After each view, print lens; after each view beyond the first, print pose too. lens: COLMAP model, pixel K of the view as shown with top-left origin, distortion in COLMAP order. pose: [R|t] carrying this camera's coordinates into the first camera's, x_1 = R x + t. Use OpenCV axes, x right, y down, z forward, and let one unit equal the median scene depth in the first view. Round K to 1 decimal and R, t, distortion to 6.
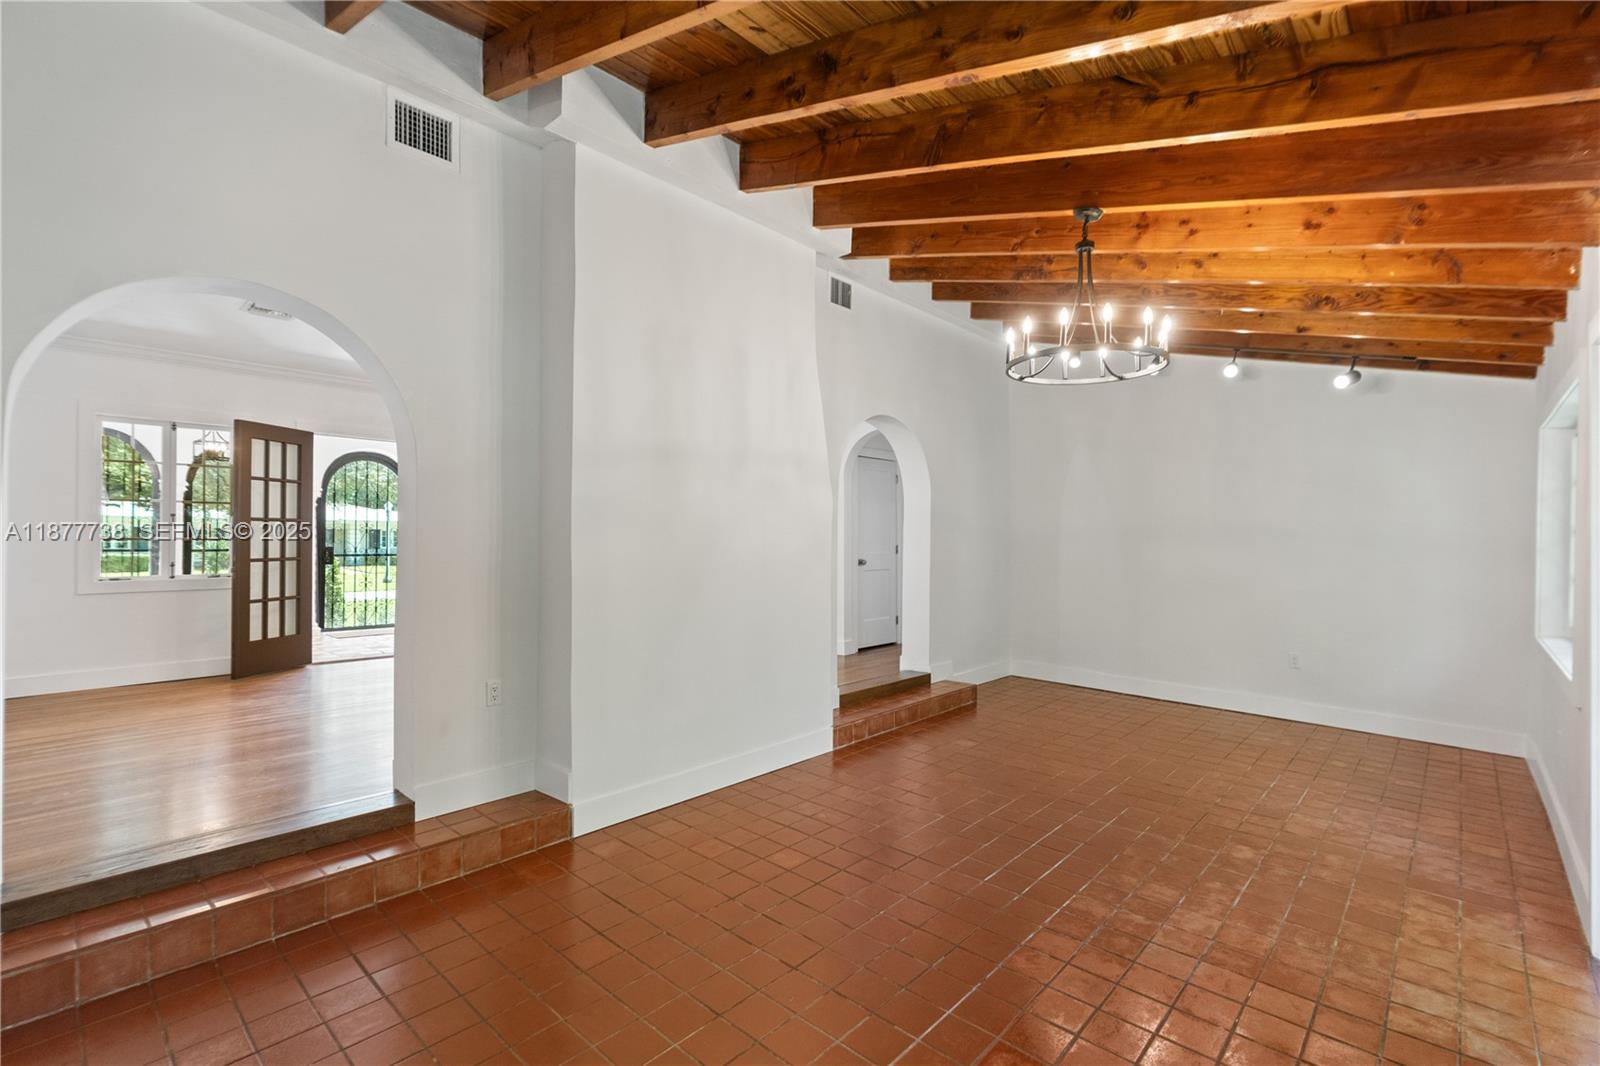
lens RADIAL K [[713.5, 0, 797.2], [0, 713.5, 541.6], [0, 0, 1]] dist [-0.006147, 0.001140]
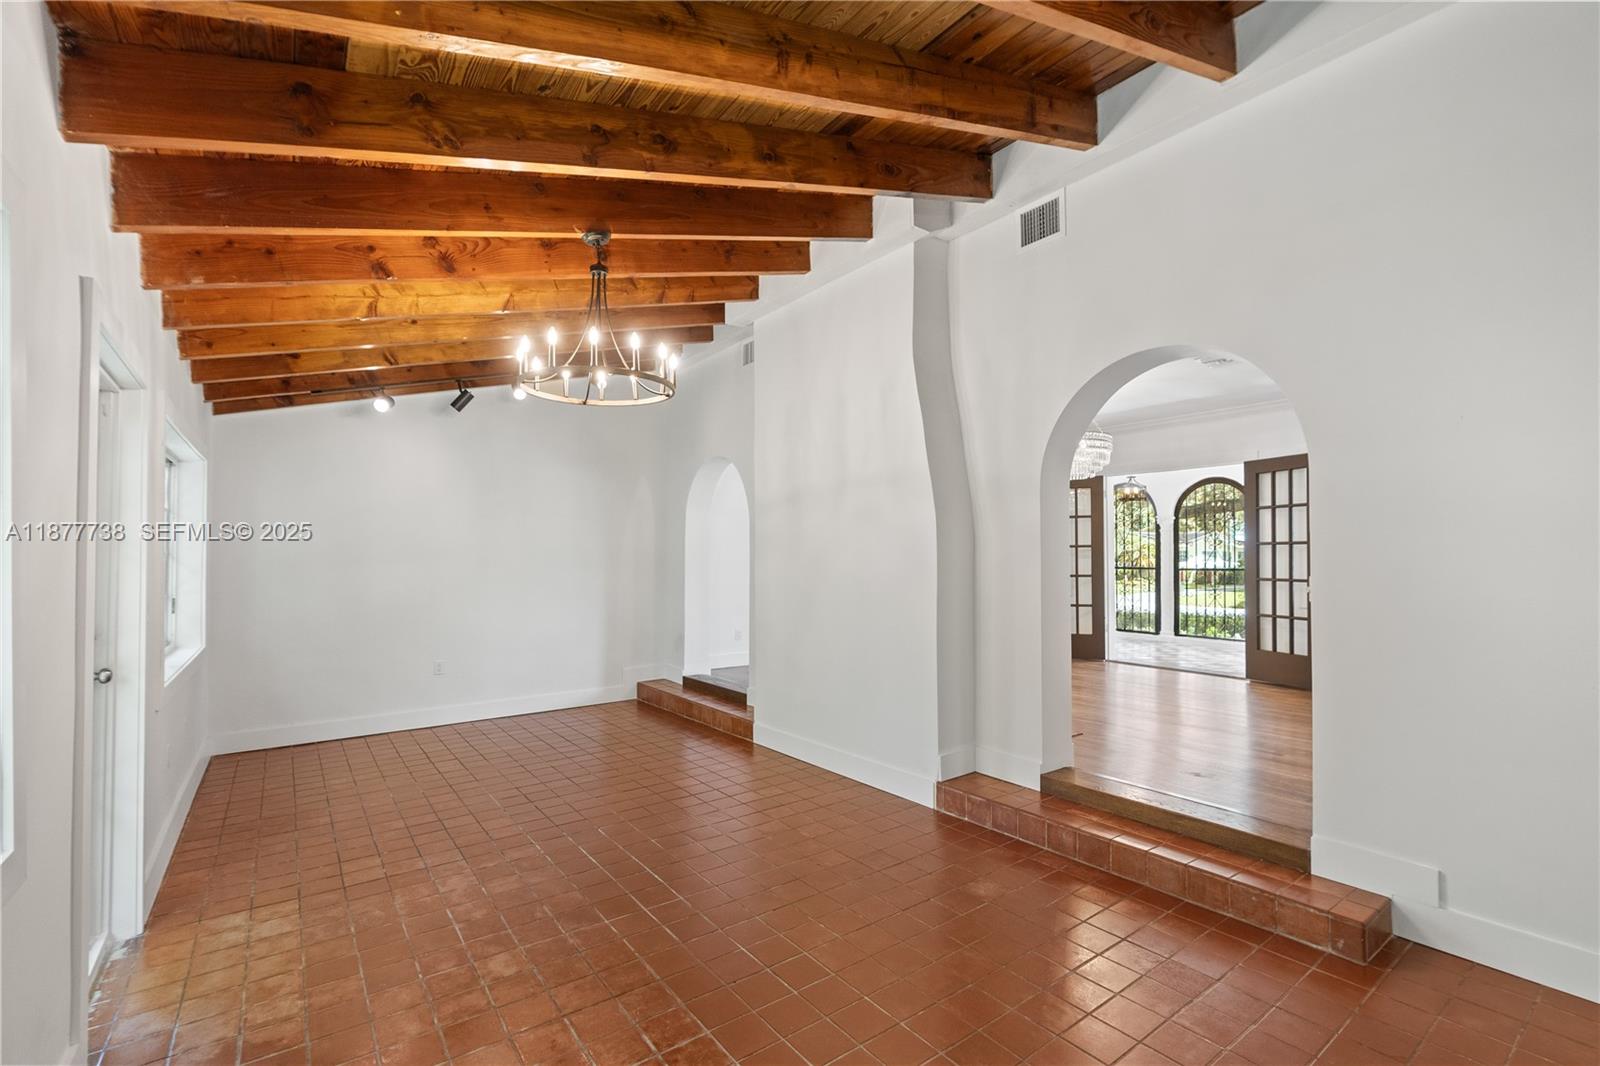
lens RADIAL K [[717.7, 0, 794.7], [0, 717.7, 518.1], [0, 0, 1]] dist [-0.001511, 0.000033]
pose [[-0.198197, -0.060653, -0.978284, 1.348229], [0.001016, 0.998070, -0.062086, 0.005265], [0.980162, -0.013299, -0.197753, 1.466847]]
